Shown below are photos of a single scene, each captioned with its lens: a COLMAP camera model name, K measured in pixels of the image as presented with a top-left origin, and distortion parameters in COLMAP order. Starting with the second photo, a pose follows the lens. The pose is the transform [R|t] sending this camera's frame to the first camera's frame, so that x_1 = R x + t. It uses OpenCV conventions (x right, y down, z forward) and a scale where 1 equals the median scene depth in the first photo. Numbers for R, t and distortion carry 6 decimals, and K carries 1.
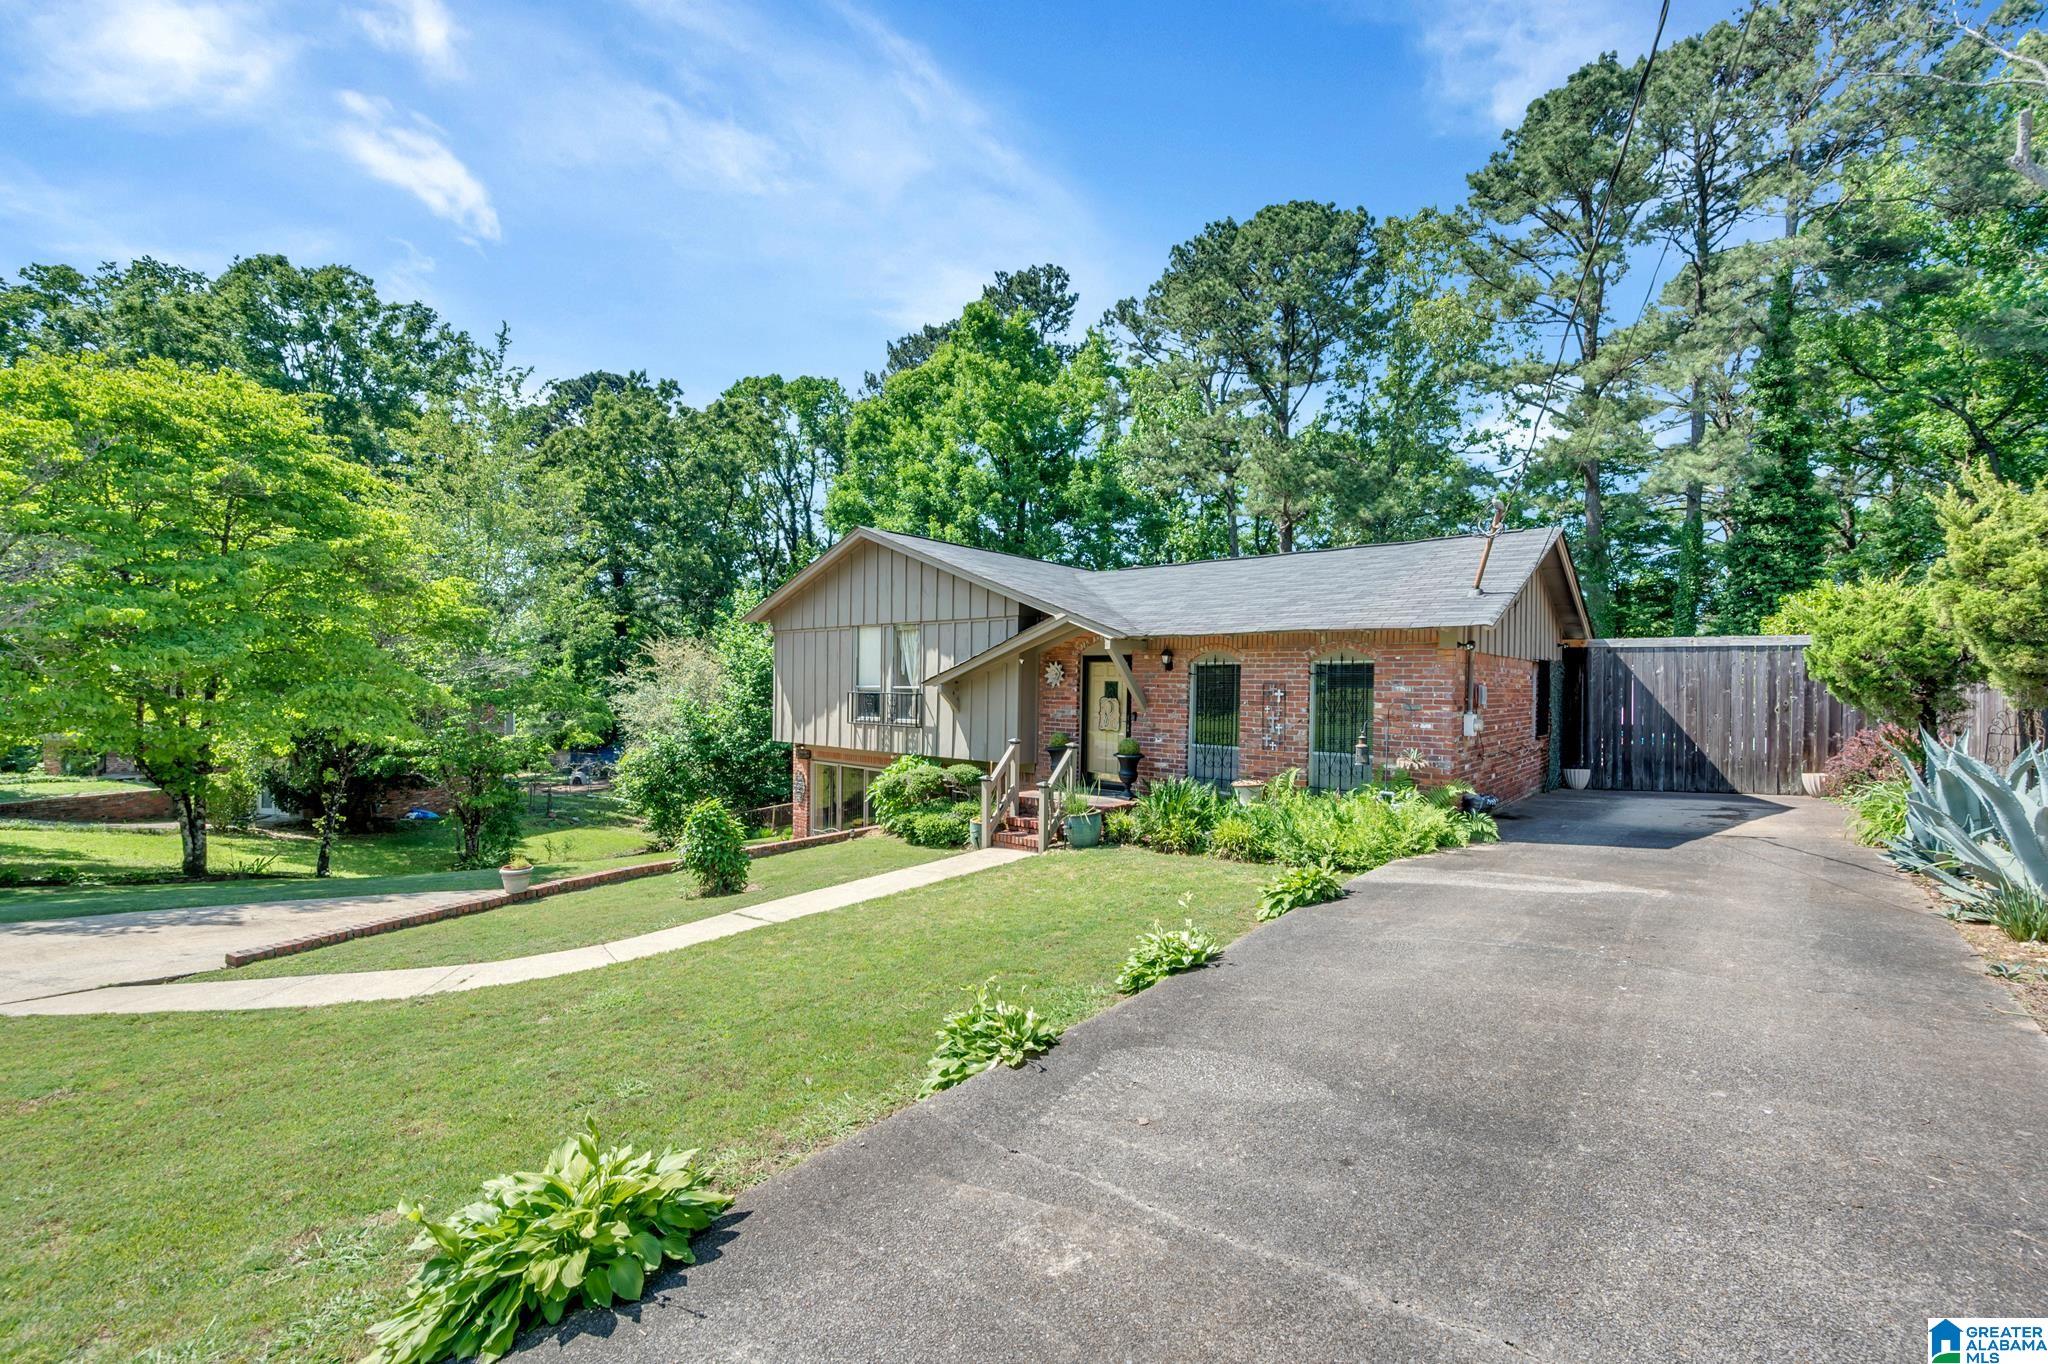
lens RADIAL K [[809.6, 0, 1022.5], [0, 809.6, 696.7], [0, 0, 1]] dist [0.001939, -0.000650]
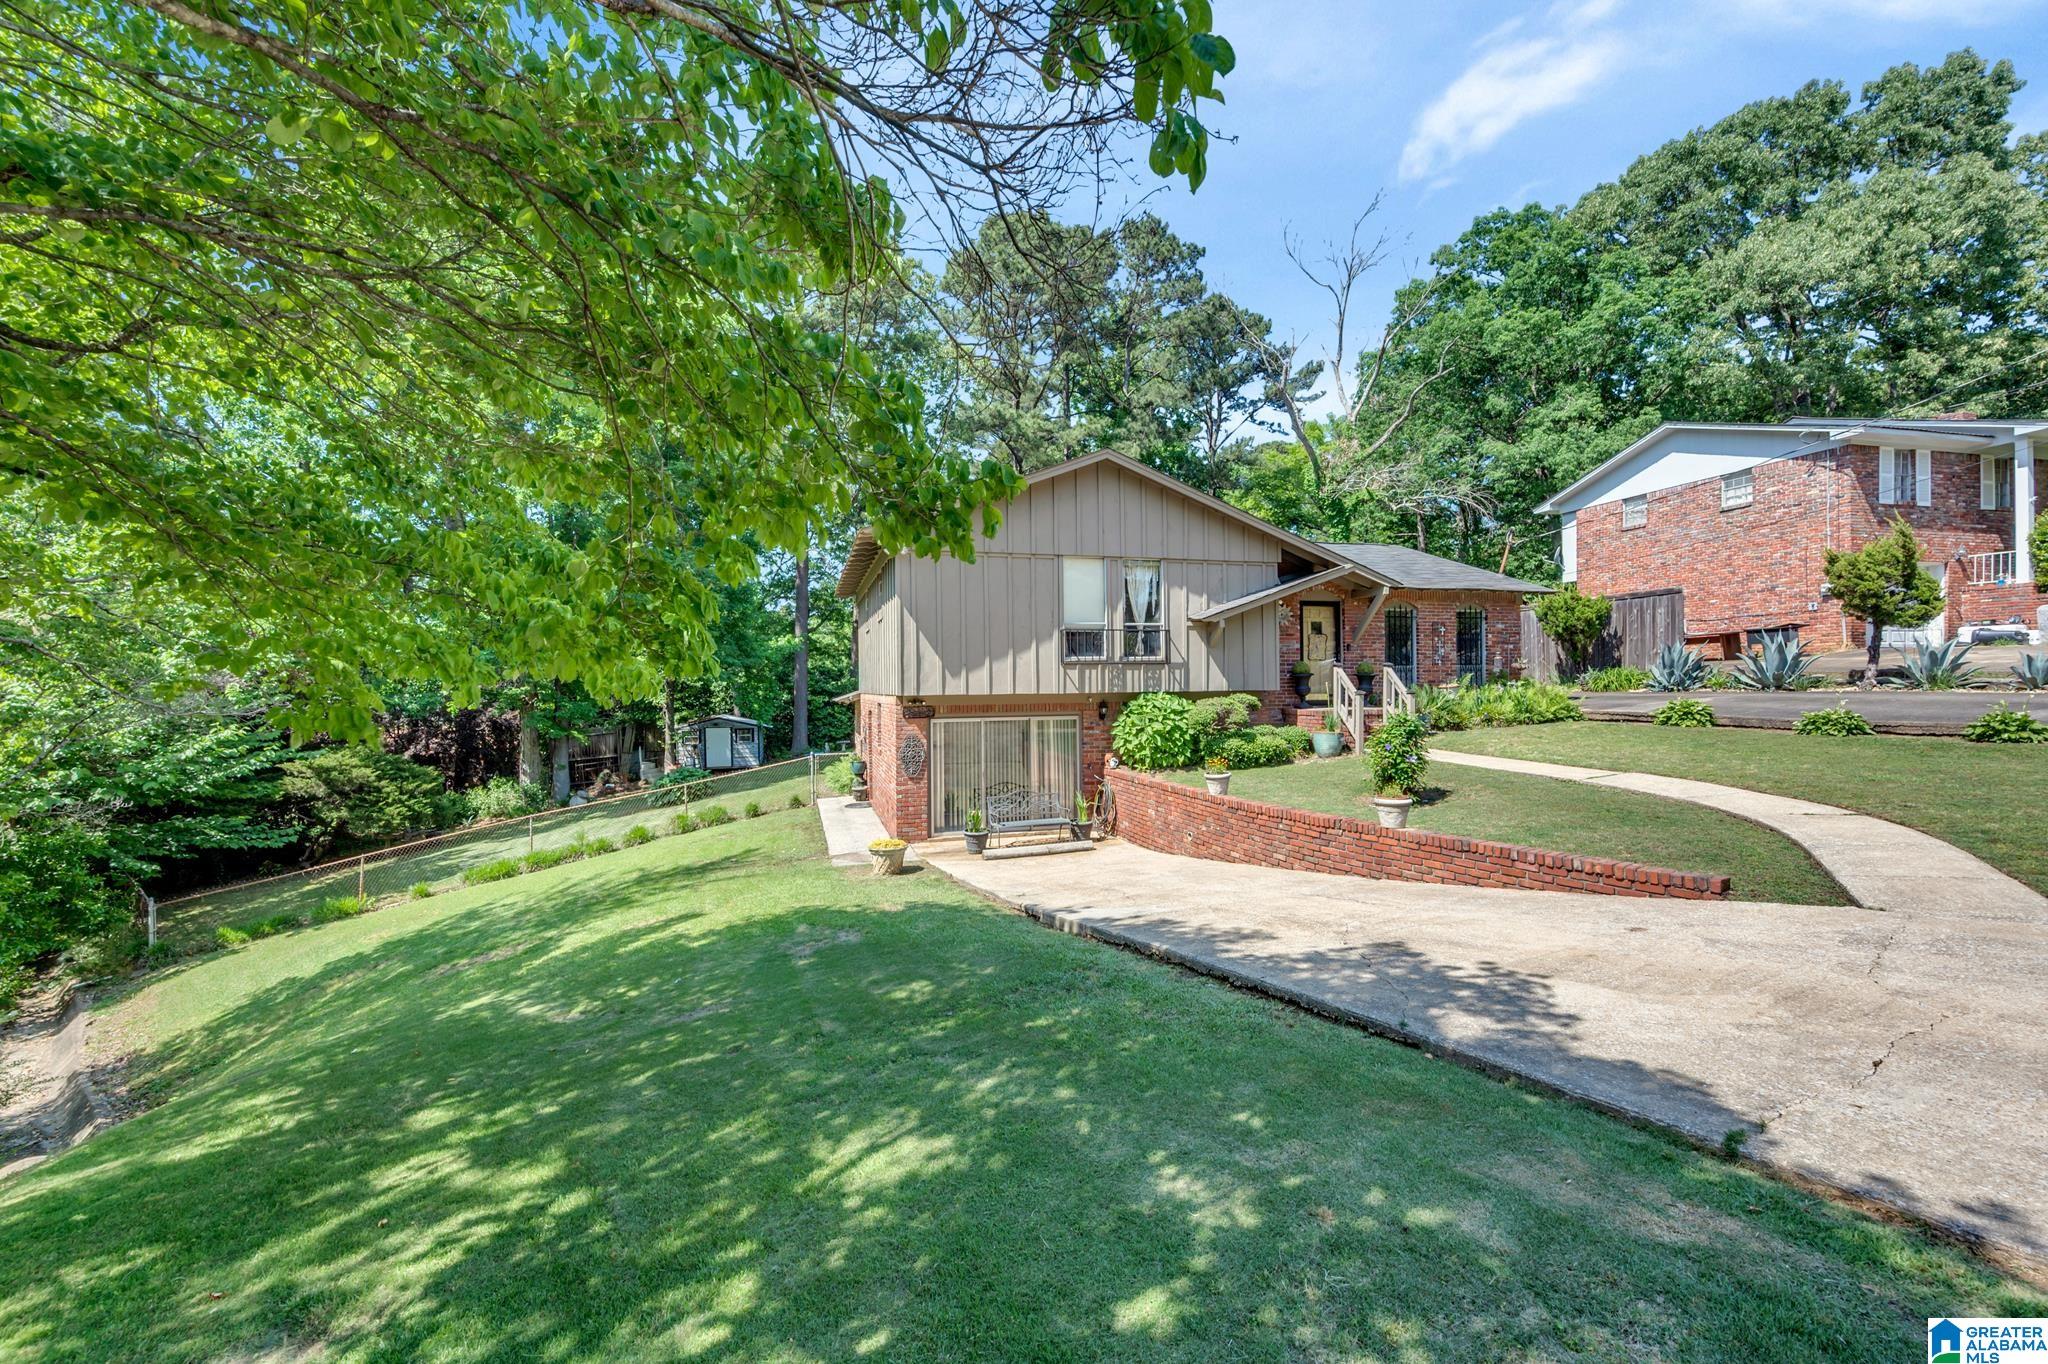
lens RADIAL K [[809.6, 0, 1030.1], [0, 809.6, 680.2], [0, 0, 1]] dist [0.001939, -0.000650]
pose [[0.546839, -0.012461, 0.837145, -1.109155], [0.030059, 0.999537, -0.004757, 0.060793], [-0.836698, 0.027766, 0.546960, 0.622553]]
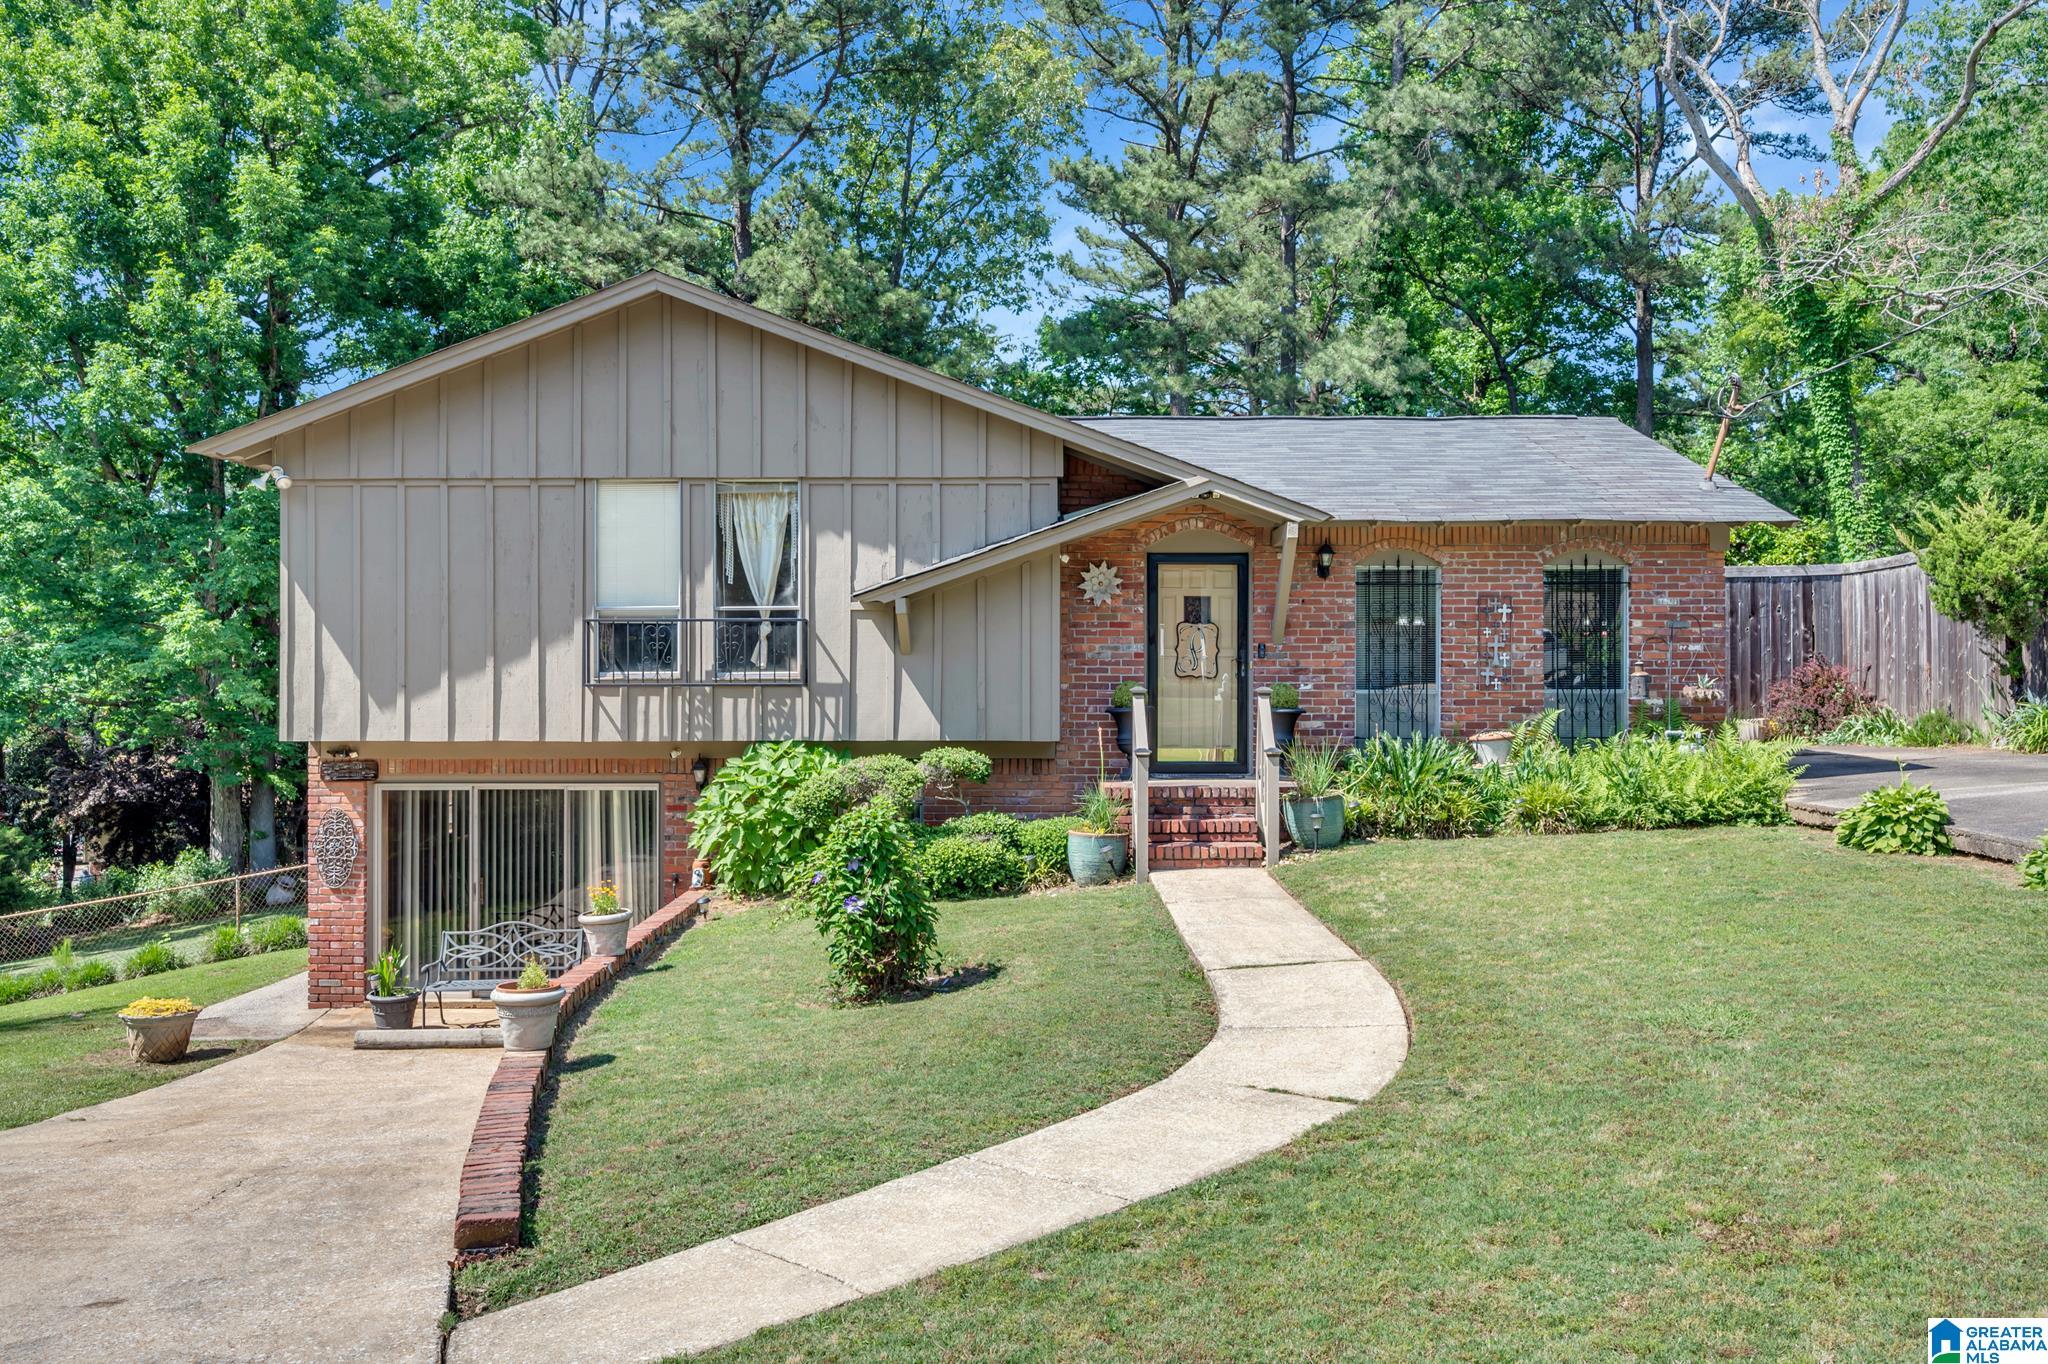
lens RADIAL K [[1574.5, 0, 1018.8], [0, 1574.5, 669.5], [0, 0, 1]] dist [-0.004476, 0.005696]
pose [[0.761899, -0.002069, 0.647693, -0.693844], [0.018806, 0.999644, -0.018929, 0.051370], [-0.647423, 0.026602, 0.761666, 0.171759]]
